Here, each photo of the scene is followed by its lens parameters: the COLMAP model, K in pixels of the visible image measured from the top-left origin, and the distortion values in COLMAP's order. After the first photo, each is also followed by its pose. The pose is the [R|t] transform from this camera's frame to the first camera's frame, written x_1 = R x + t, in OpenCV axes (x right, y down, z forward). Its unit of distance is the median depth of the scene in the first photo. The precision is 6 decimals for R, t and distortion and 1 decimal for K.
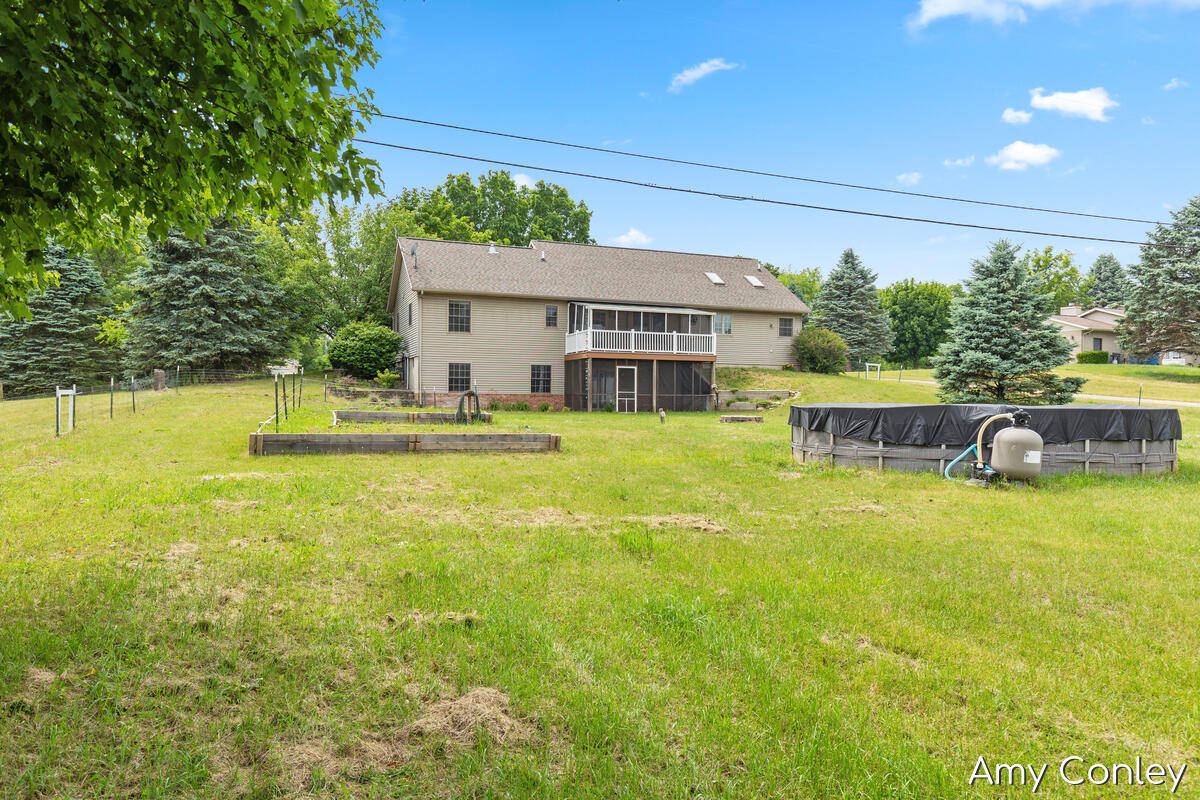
lens RADIAL K [[794.7, 0, 602.3], [0, 794.7, 400.1], [0, 0, 1]] dist [0.003886, 0.000160]
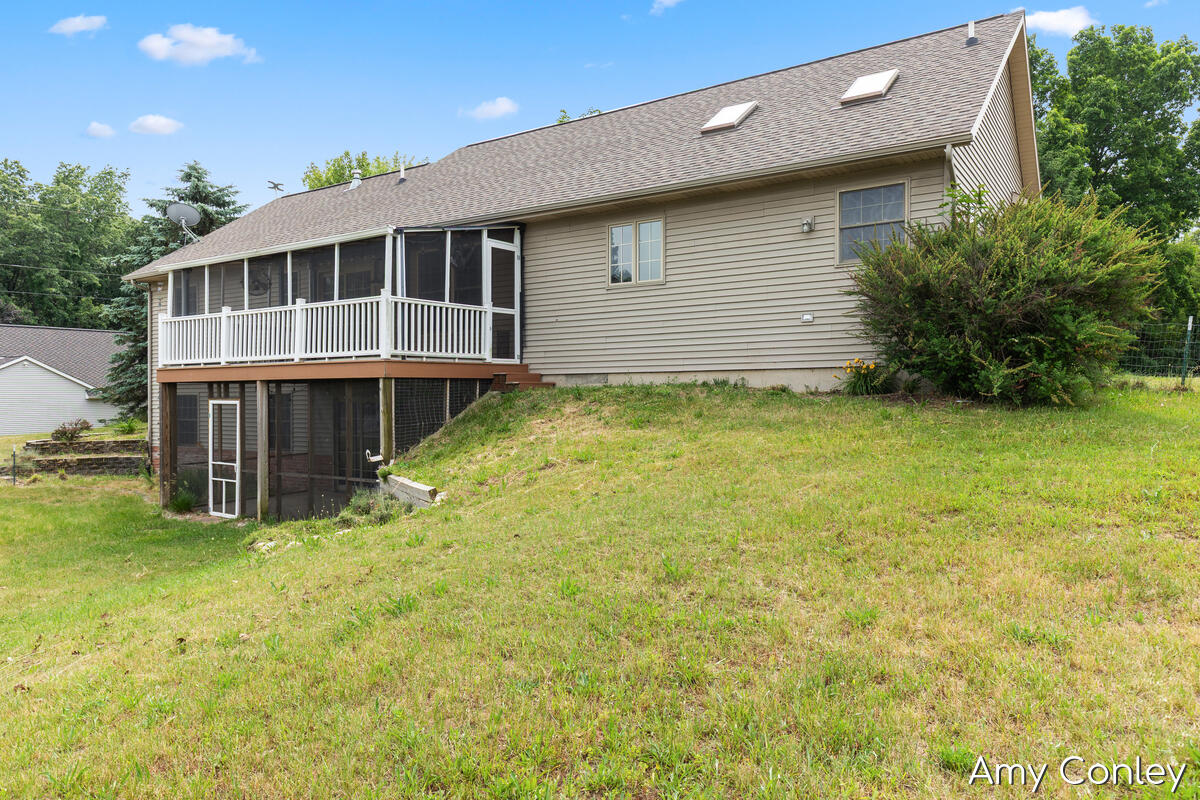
lens RADIAL K [[782.7, 0, 598.3], [0, 782.7, 401.0], [0, 0, 1]] dist [0.005486, 0.000337]
pose [[0.528795, -0.010482, -0.848685, 0.449915], [-0.005067, 0.999867, -0.015507, -0.035008], [0.848734, 0.012501, 0.528672, 0.907610]]
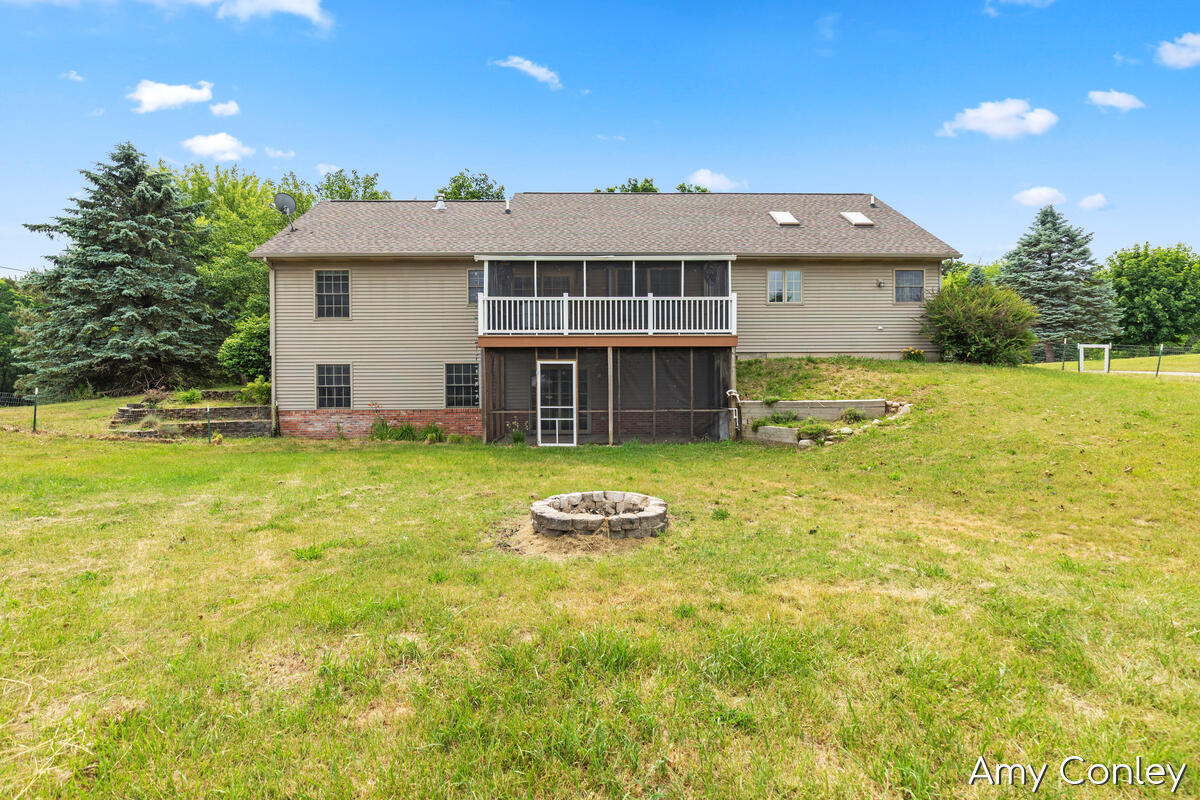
lens RADIAL K [[599.1, 0, 597.7], [0, 599.1, 393.3], [0, 0, 1]] dist [-0.010225, 0.000975]
pose [[0.936932, -0.013744, -0.349240, 0.193849], [0.012117, 0.999903, -0.006841, -0.015729], [0.349301, 0.002178, 0.937008, 0.590761]]
